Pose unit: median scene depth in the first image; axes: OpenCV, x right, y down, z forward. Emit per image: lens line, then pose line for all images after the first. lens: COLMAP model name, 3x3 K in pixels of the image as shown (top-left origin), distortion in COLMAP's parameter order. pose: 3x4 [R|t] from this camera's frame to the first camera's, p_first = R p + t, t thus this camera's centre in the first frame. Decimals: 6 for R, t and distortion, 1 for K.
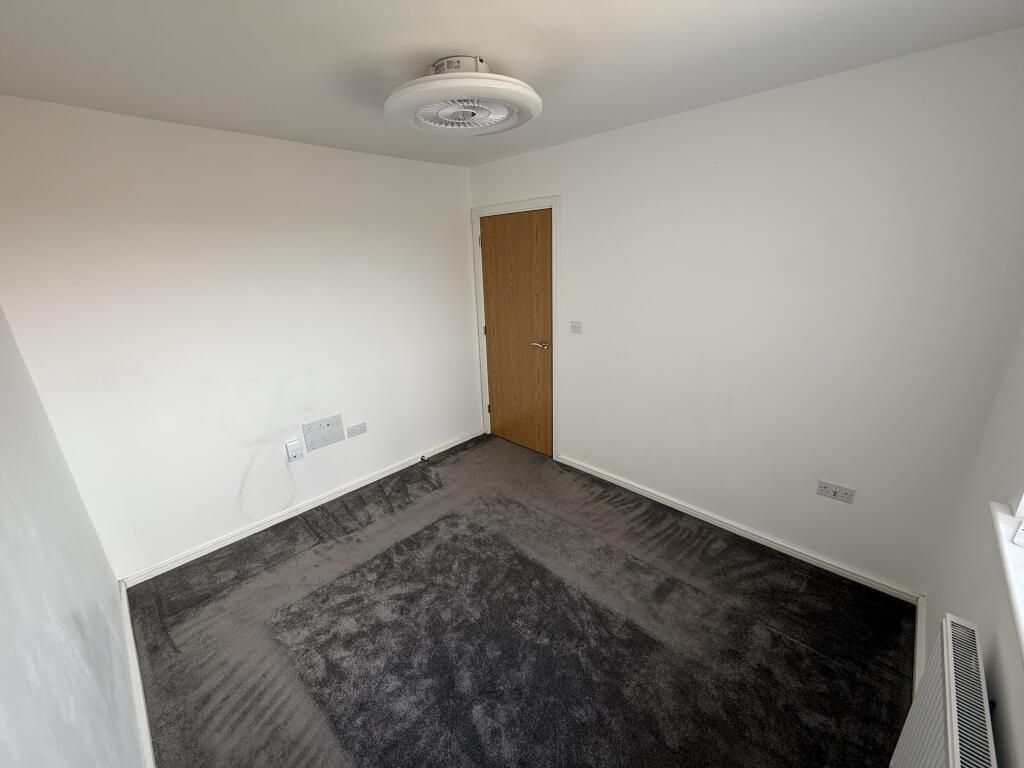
lens RADIAL K [[404.1, 0, 513.6], [0, 404.1, 389.7], [0, 0, 1]] dist [0.000379, -0.000013]
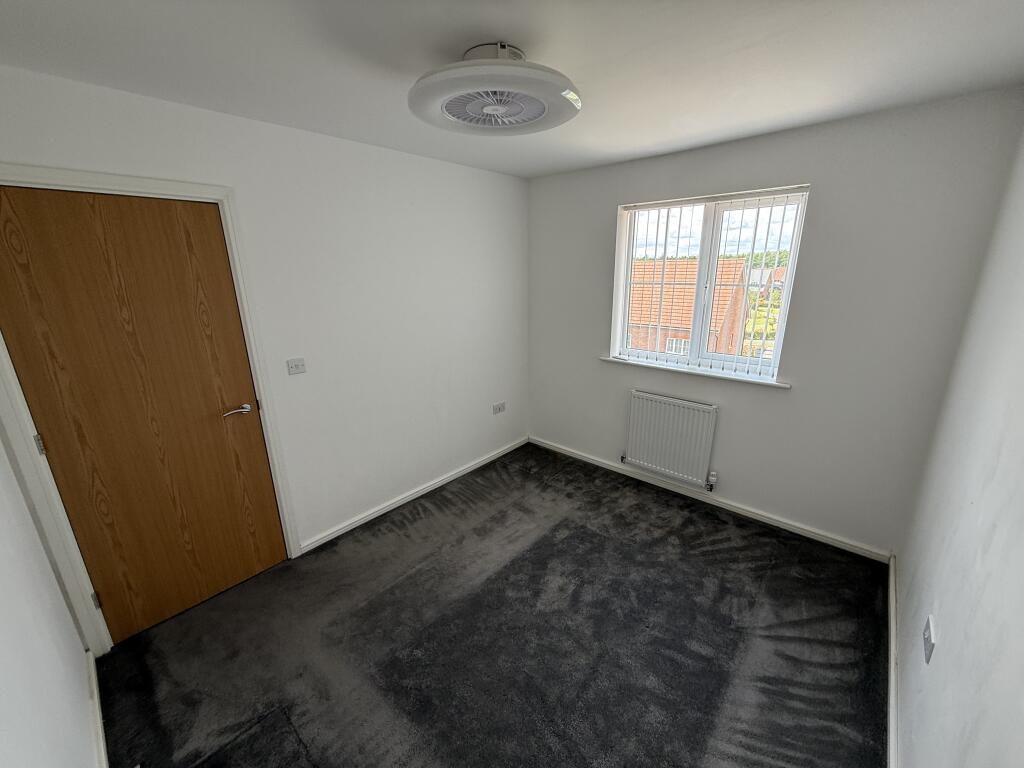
lens RADIAL K [[409.4, 0, 511.5], [0, 409.4, 383.9], [0, 0, 1]] dist [-0.000006, -0.000259]
pose [[-0.037457, -0.243046, 0.969291, -0.664721], [0.334731, 0.910885, 0.241336, -0.186827], [-0.941569, 0.333492, 0.047236, 0.624750]]
